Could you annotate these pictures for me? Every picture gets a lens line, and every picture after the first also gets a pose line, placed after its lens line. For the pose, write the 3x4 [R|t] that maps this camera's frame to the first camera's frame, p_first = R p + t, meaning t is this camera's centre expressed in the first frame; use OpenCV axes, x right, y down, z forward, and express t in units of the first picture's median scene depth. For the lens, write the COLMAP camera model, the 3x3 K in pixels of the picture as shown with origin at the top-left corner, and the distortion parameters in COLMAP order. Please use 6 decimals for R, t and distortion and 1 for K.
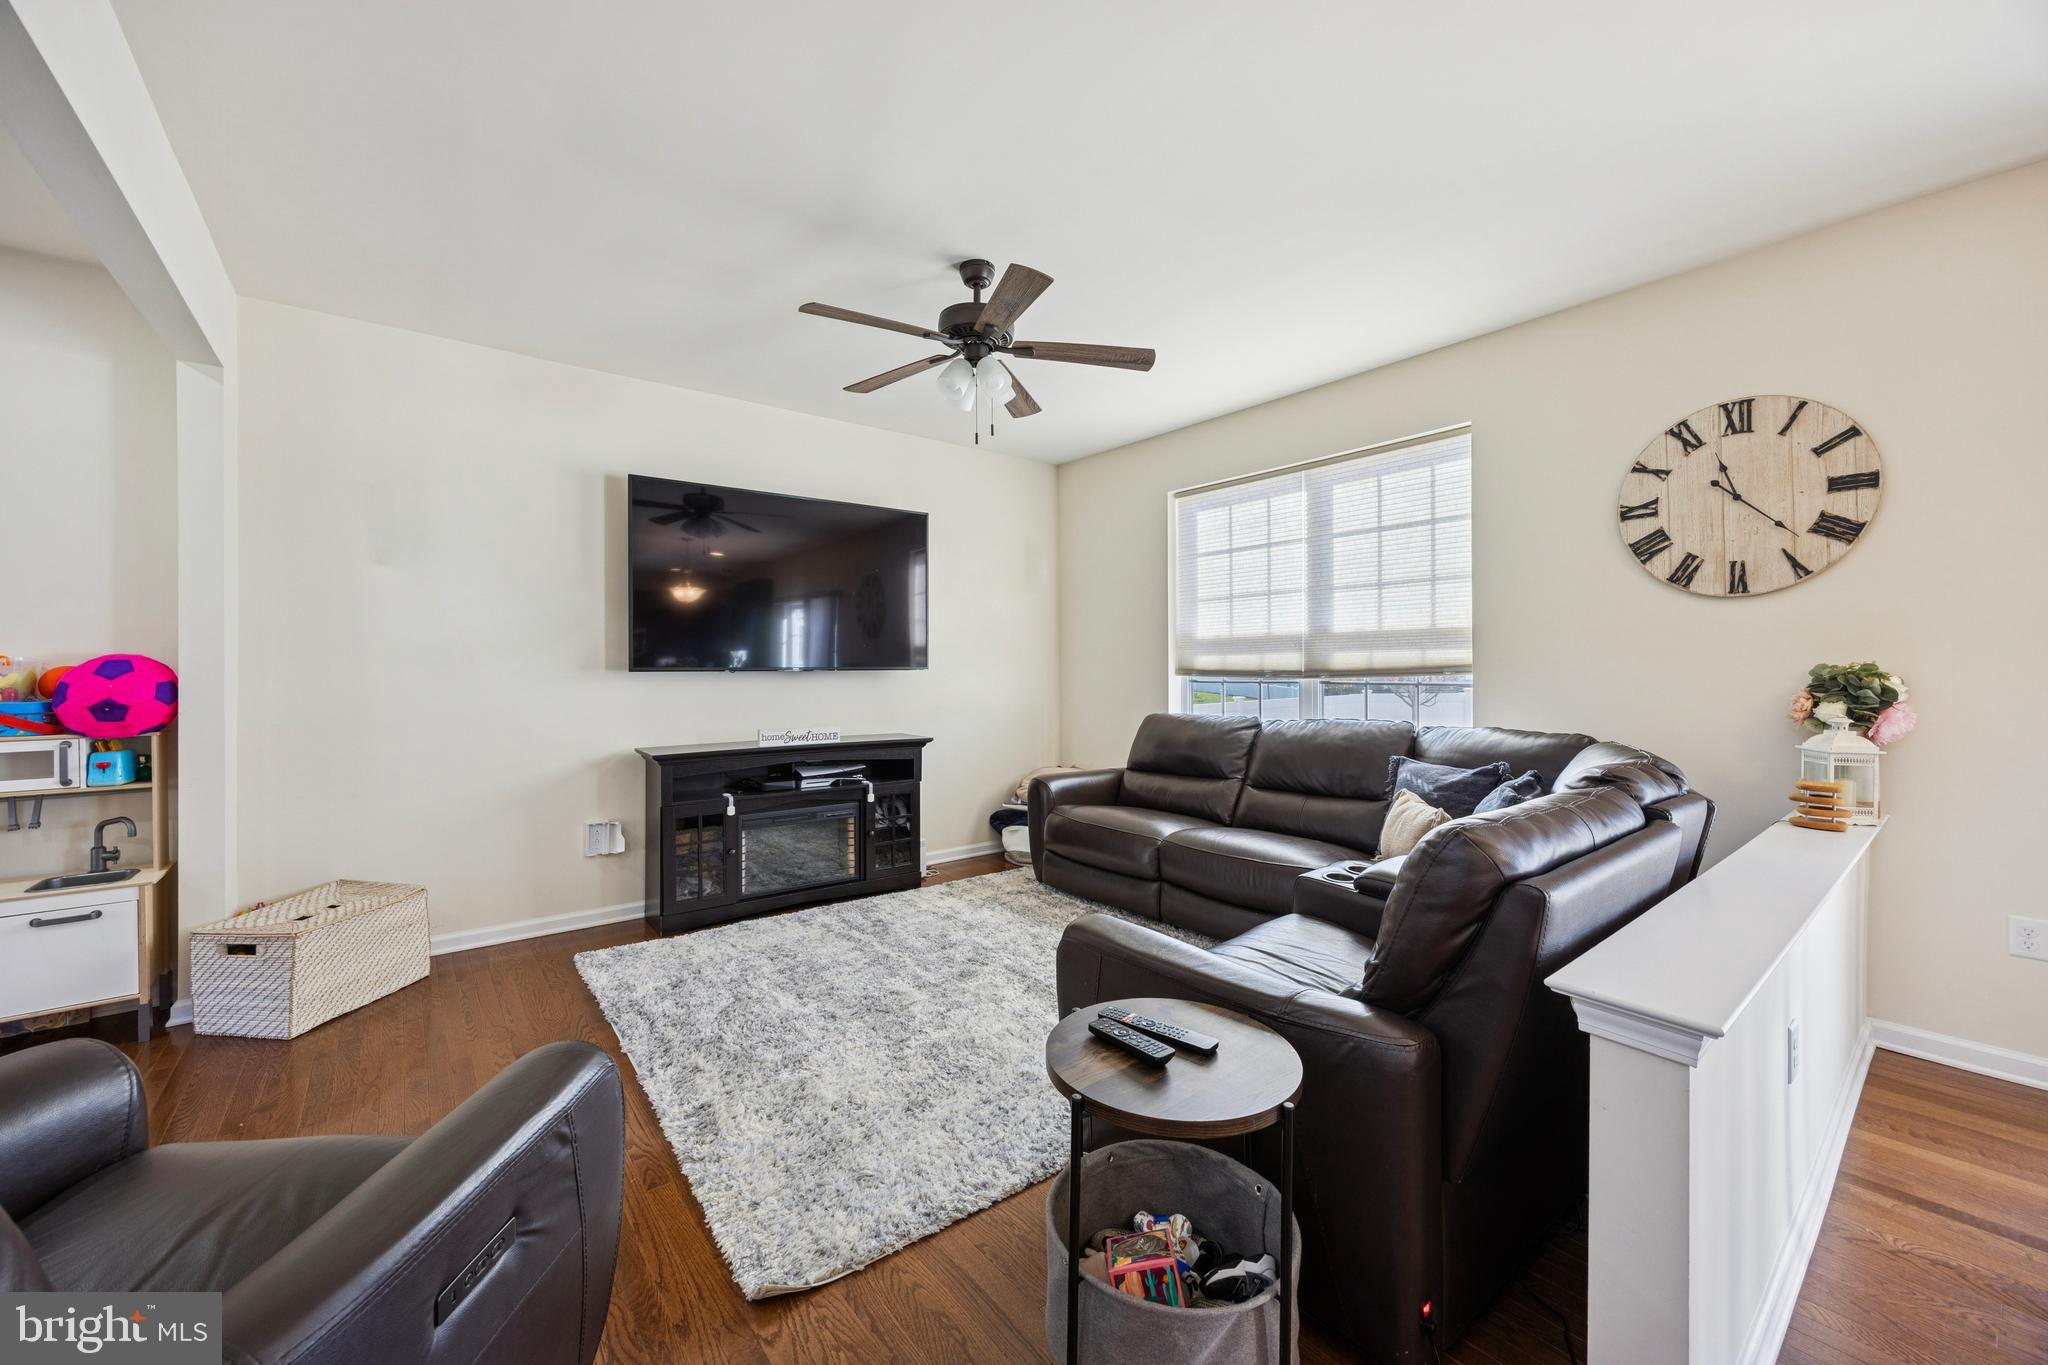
lens RADIAL K [[796.3, 0, 1023.3], [0, 796.3, 669.5], [0, 0, 1]] dist [-0.000868, -0.000029]
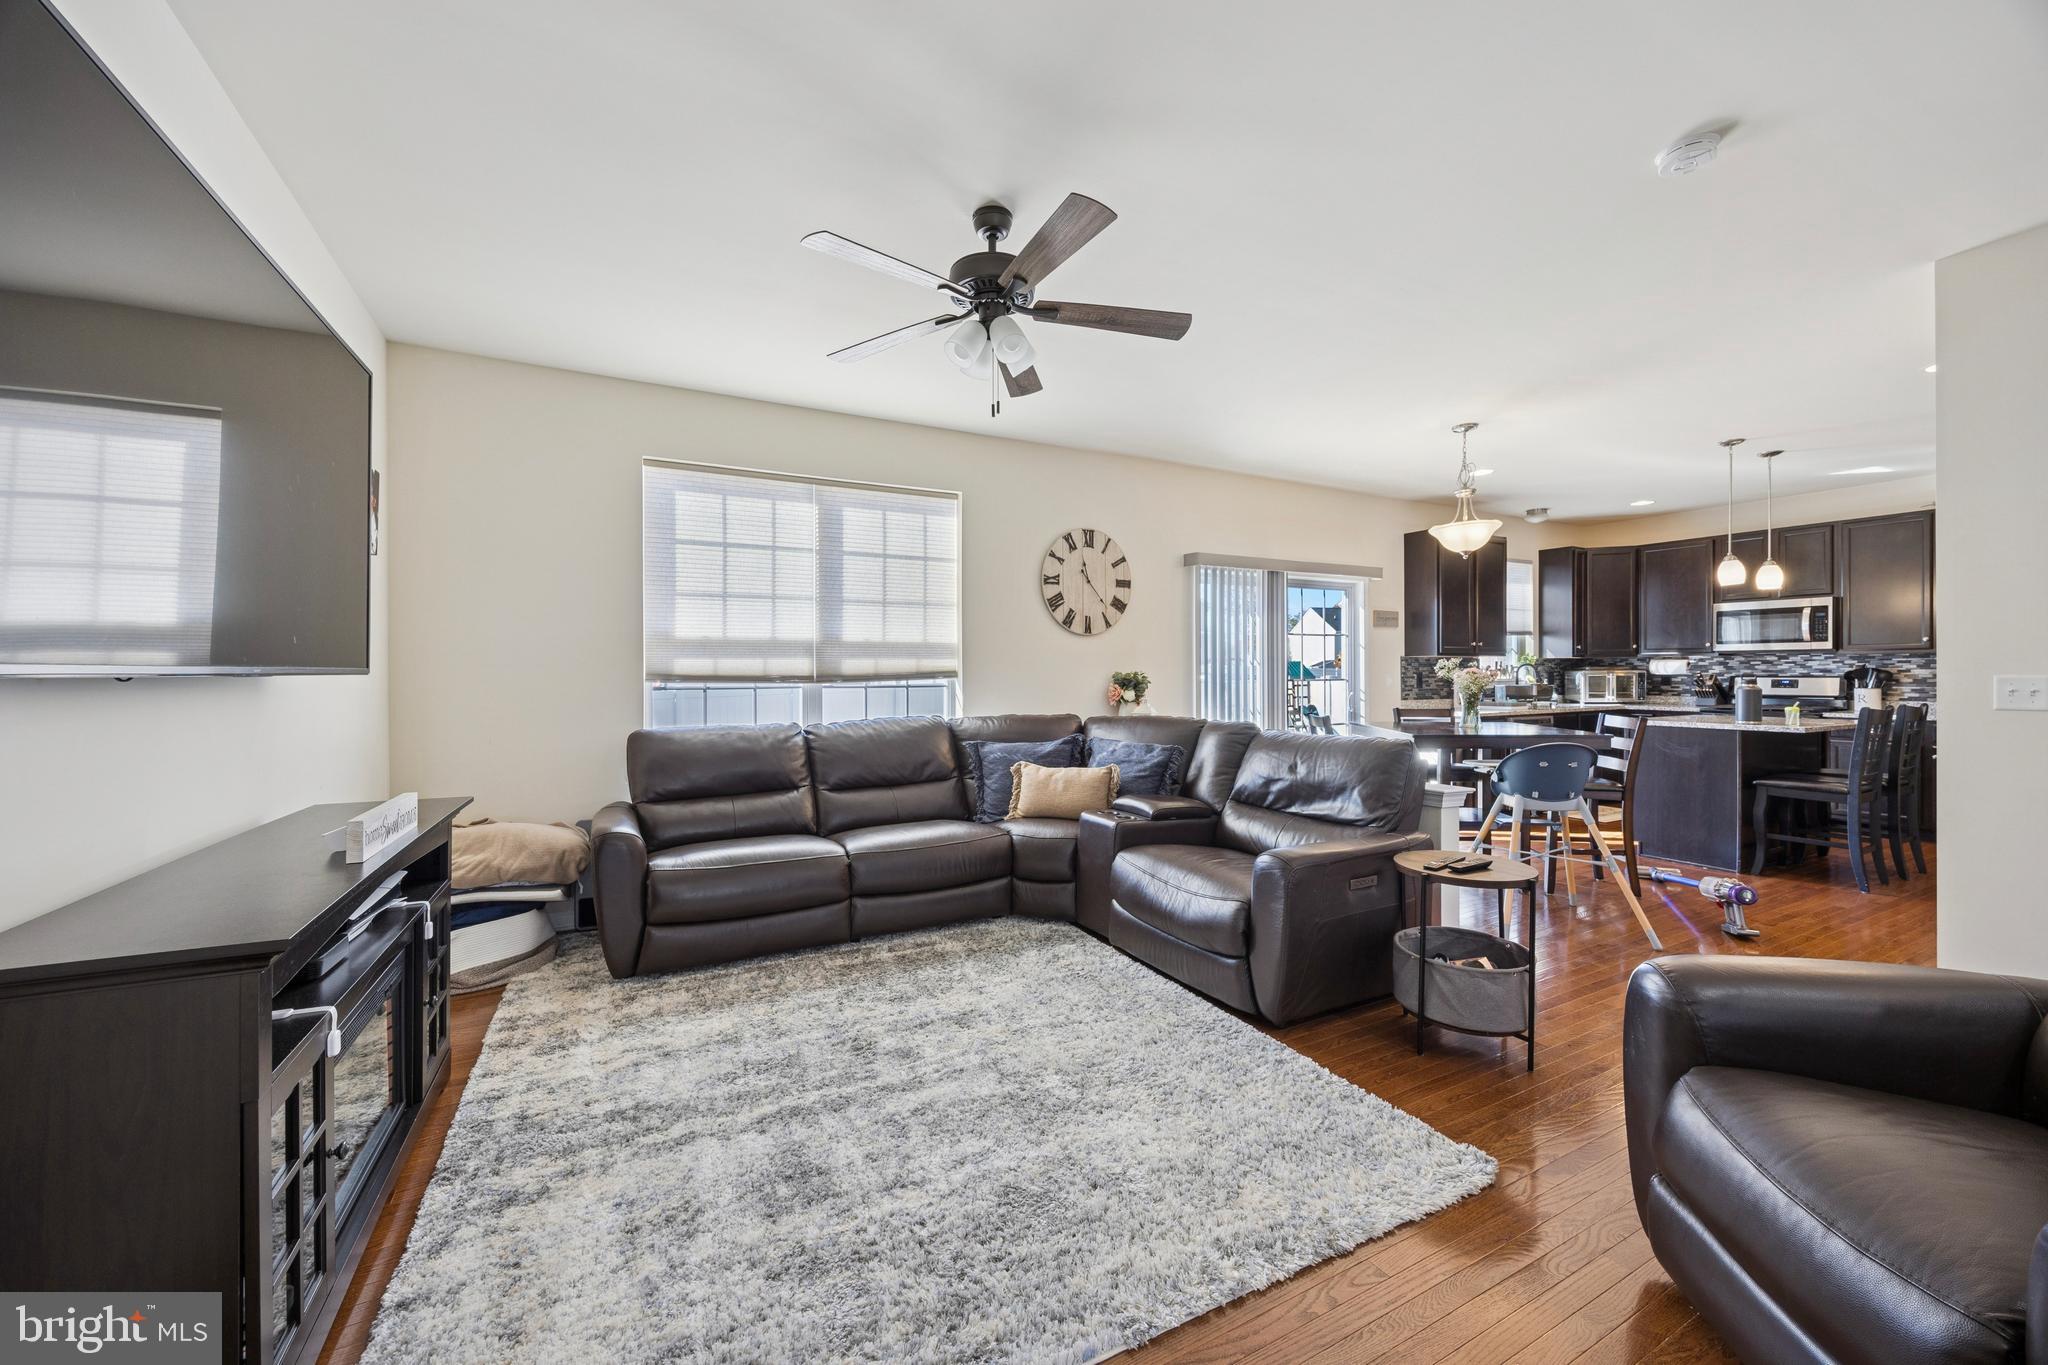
lens RADIAL K [[780.0, 0, 1020.4], [0, 780.0, 677.9], [0, 0, 1]] dist [-0.001243, -0.000184]
pose [[0.177625, -0.000234, 0.984098, -0.708272], [0.002831, 0.999996, -0.000273, 0.006152], [-0.984094, 0.002834, 0.177625, 0.644157]]
